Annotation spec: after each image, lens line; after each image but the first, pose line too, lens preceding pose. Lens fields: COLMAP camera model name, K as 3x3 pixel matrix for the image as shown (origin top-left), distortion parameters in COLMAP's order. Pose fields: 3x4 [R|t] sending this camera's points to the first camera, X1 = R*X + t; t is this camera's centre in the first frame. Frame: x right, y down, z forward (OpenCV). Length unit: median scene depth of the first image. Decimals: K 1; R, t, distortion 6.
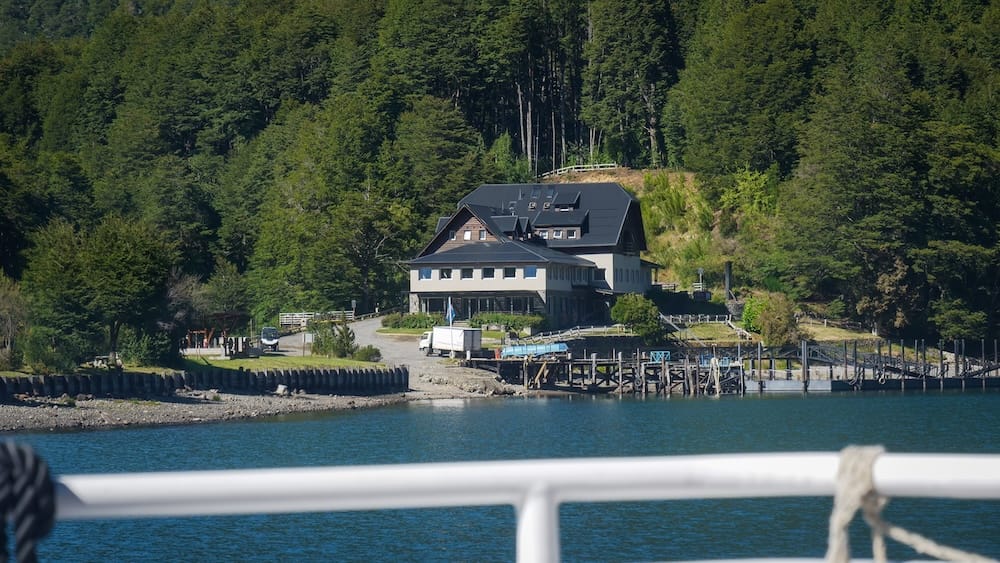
lens RADIAL K [[3770.0, 0, 500.0], [0, 3770.0, 280.8], [0, 0, 1]] dist [-0.160102, 0.000000]
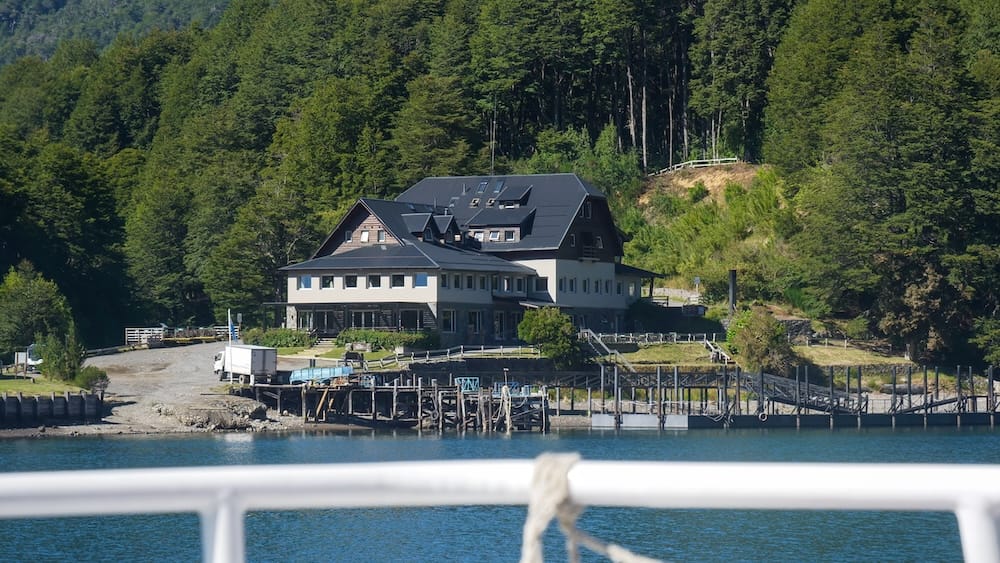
lens RADIAL K [[3770.0, 0, 500.0], [0, 3770.0, 282.4], [0, 0, 1]] dist [-0.160102, 0.000000]
pose [[0.980036, 0.003204, -0.198792, 0.177093], [-0.004212, 0.999980, -0.004650, 0.001778], [0.198773, 0.005395, 0.980031, 0.176875]]
